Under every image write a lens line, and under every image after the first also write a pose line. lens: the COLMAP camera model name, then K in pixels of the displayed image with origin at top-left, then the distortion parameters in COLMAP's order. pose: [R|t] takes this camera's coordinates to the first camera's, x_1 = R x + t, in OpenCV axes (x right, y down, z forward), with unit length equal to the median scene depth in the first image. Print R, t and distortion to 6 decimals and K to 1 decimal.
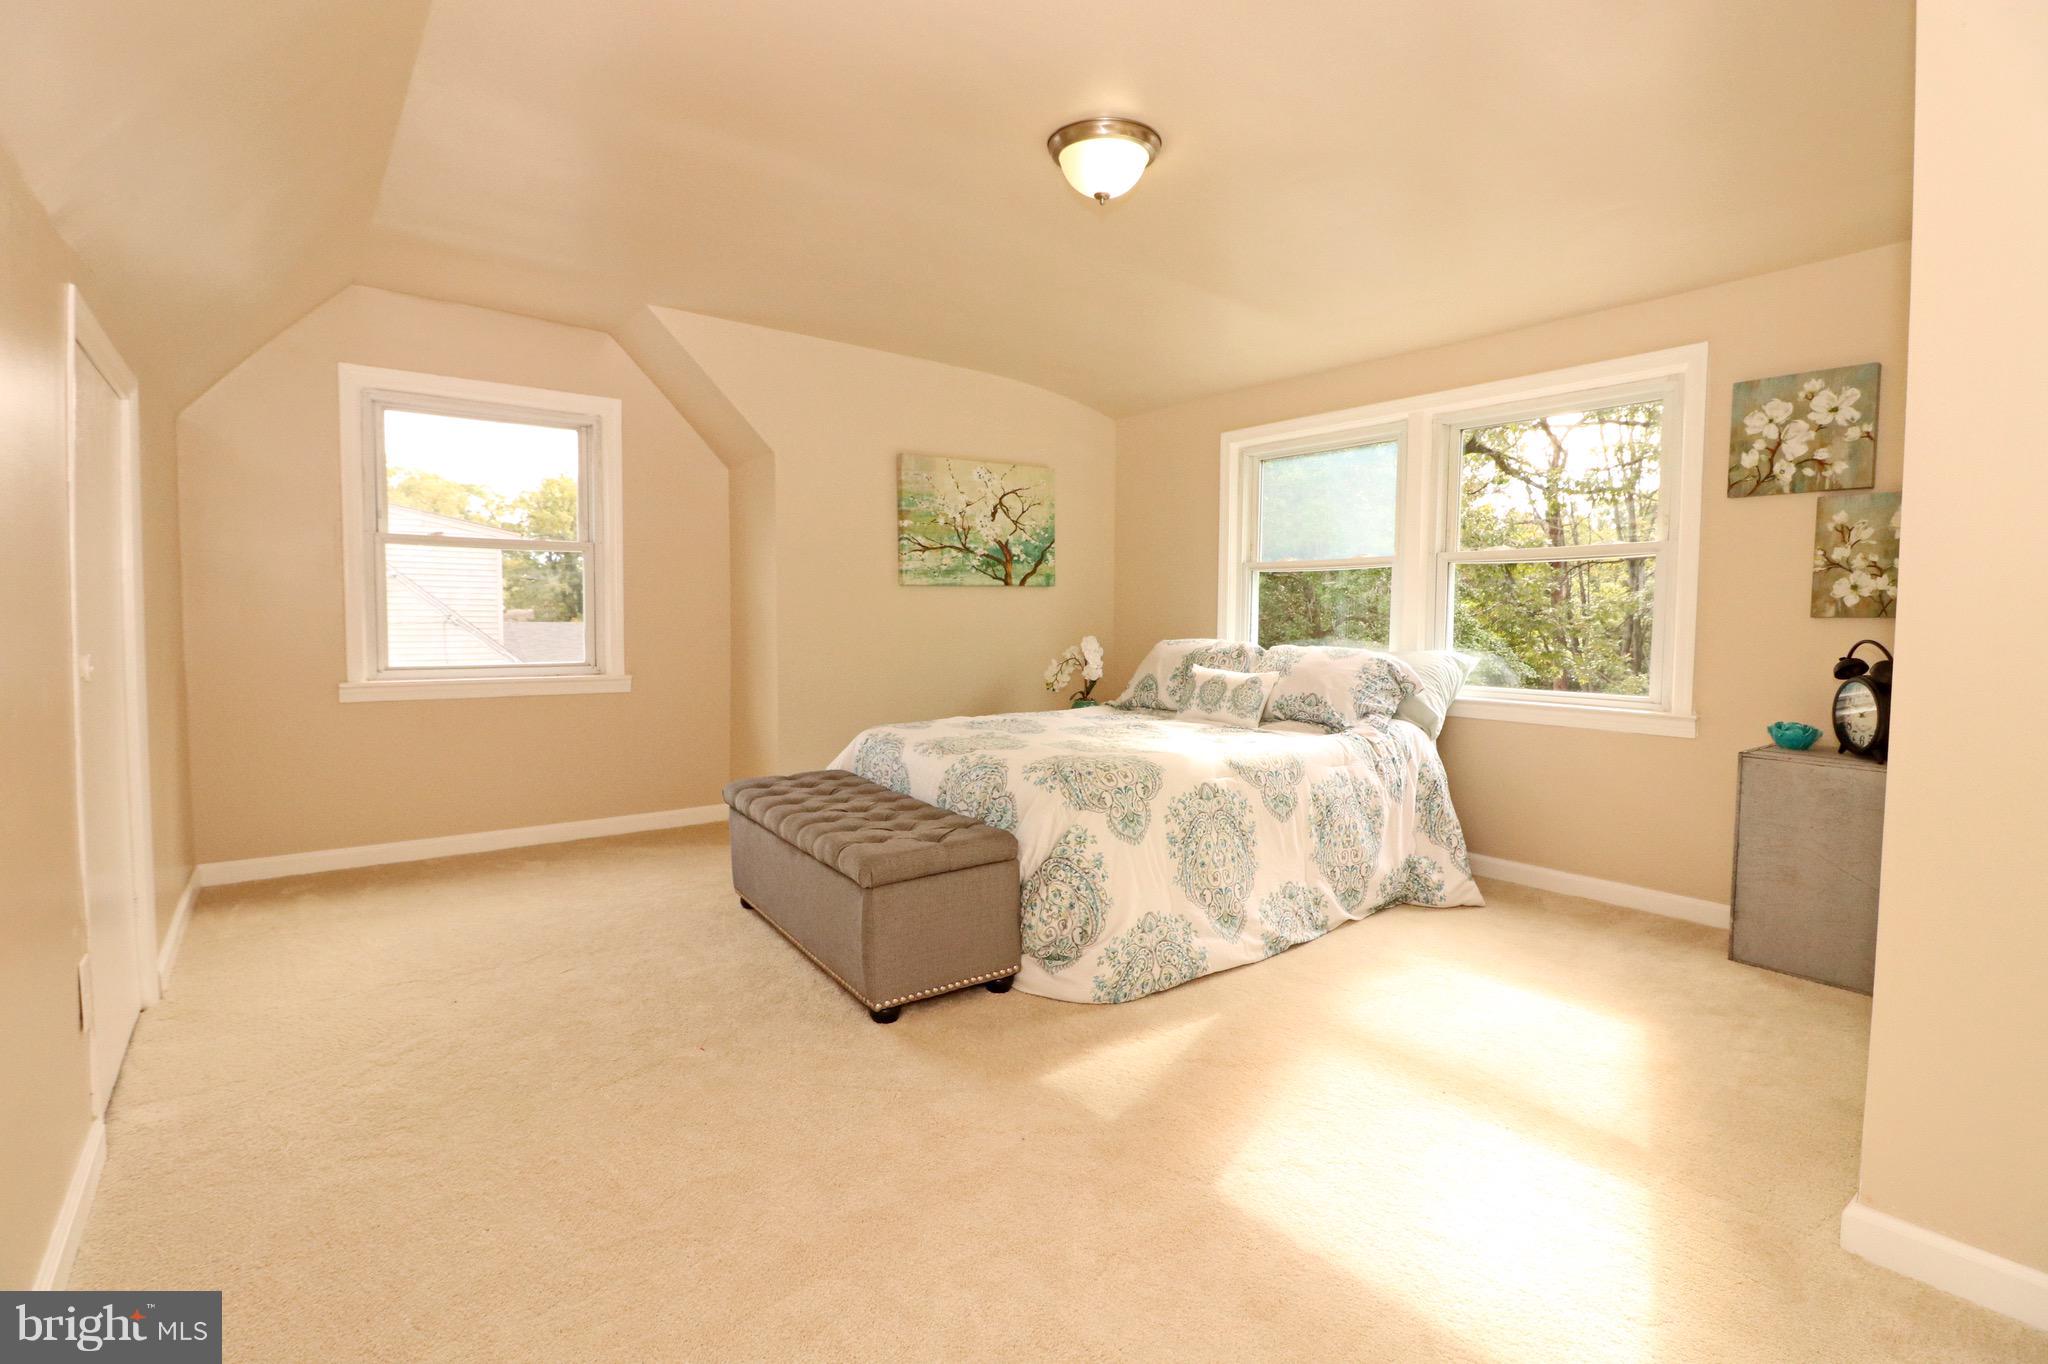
lens RADIAL K [[949.8, 0, 1015.1], [0, 949.8, 671.9], [0, 0, 1]] dist [-0.004425, -0.001368]
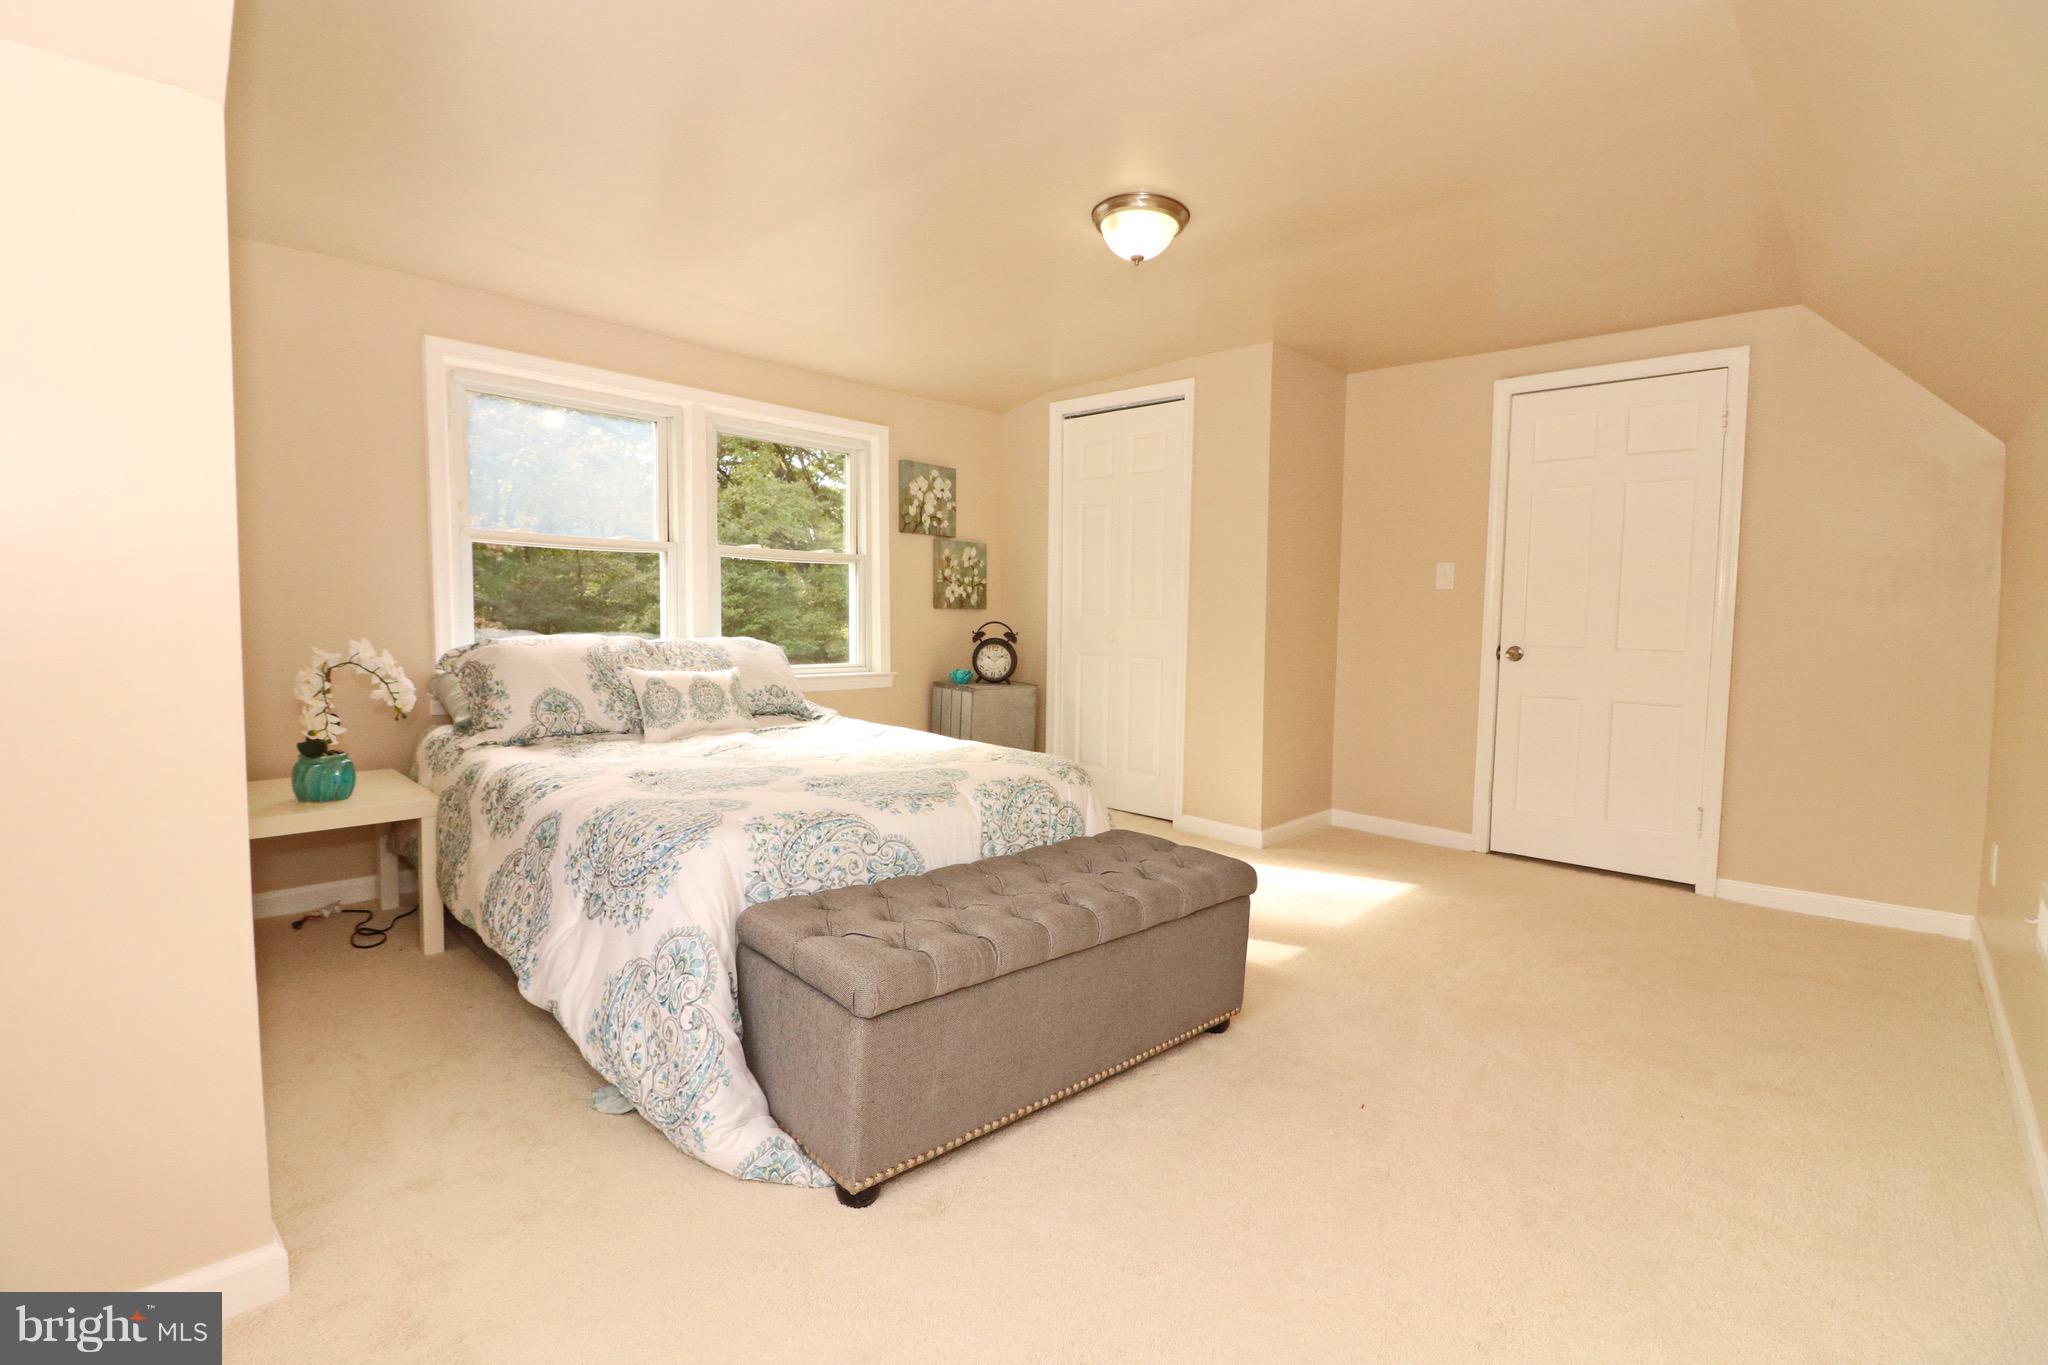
lens RADIAL K [[949.8, 0, 1015.1], [0, 949.8, 672.4], [0, 0, 1]] dist [-0.004425, -0.001368]
pose [[-0.173040, -0.078313, 0.981796, -0.886290], [0.035805, 0.995675, 0.085731, -0.083993], [-0.984264, 0.049988, -0.169488, 1.144850]]
